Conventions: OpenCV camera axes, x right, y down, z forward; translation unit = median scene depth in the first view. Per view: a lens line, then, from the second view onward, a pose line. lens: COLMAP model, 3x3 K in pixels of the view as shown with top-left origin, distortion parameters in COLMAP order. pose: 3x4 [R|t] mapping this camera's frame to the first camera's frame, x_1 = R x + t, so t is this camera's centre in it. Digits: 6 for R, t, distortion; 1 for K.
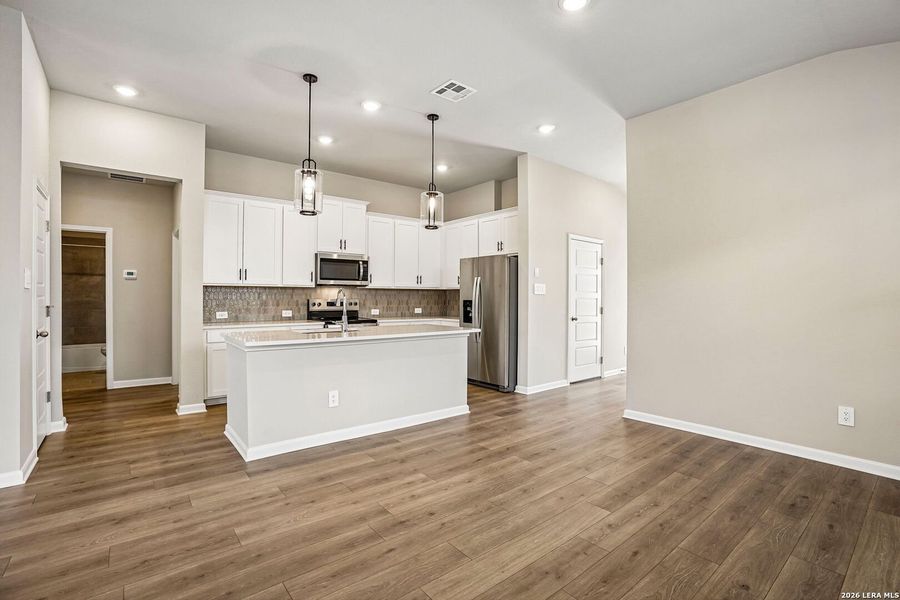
lens RADIAL K [[414.8, 0, 453.2], [0, 414.8, 297.8], [0, 0, 1]] dist [-0.037054, -0.000248]
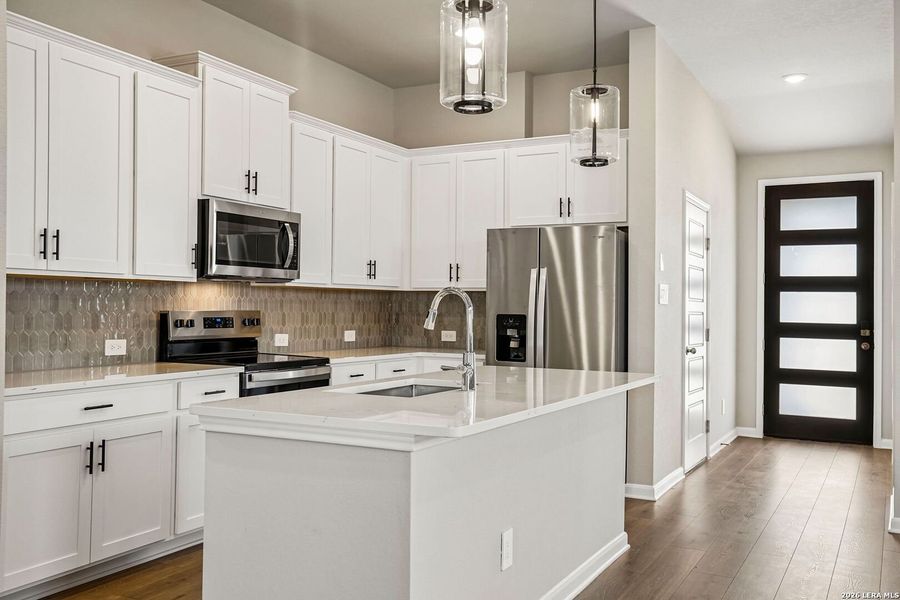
lens RADIAL K [[823.3, 0, 449.1], [0, 823.3, 303.1], [0, 0, 1]] dist [0.089989, 0.000000]
pose [[0.918940, 0.008099, 0.394315, -0.408194], [-0.006245, 0.999963, -0.005986, -0.001245], [-0.394349, 0.003038, 0.918956, 0.137409]]
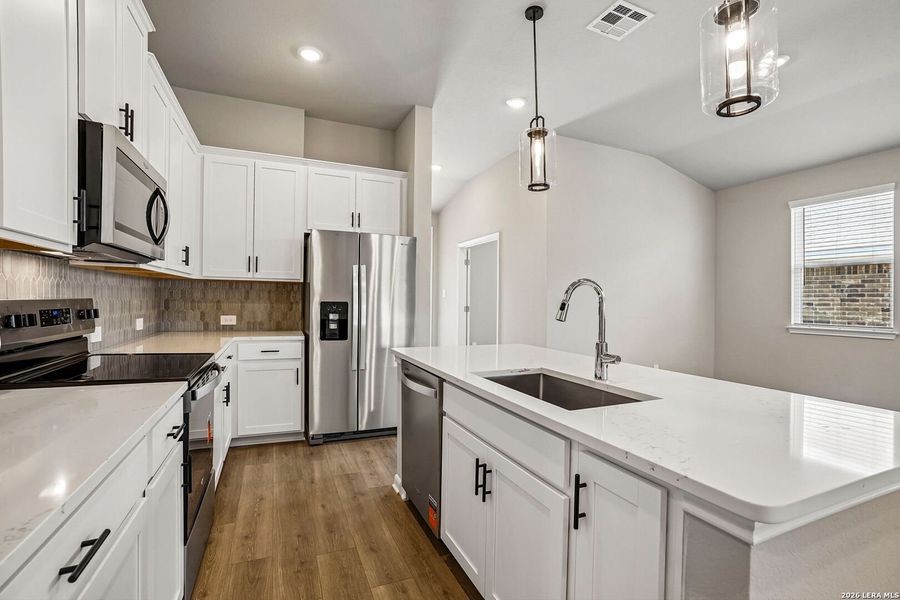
lens RADIAL K [[414.8, 0, 446.8], [0, 414.8, 300.4], [0, 0, 1]] dist [-0.037054, -0.000248]
pose [[0.277596, -0.001984, 0.960696, -0.481424], [-0.011707, 0.999917, 0.005448, -0.000873], [-0.960626, -0.012759, 0.277550, 0.674771]]
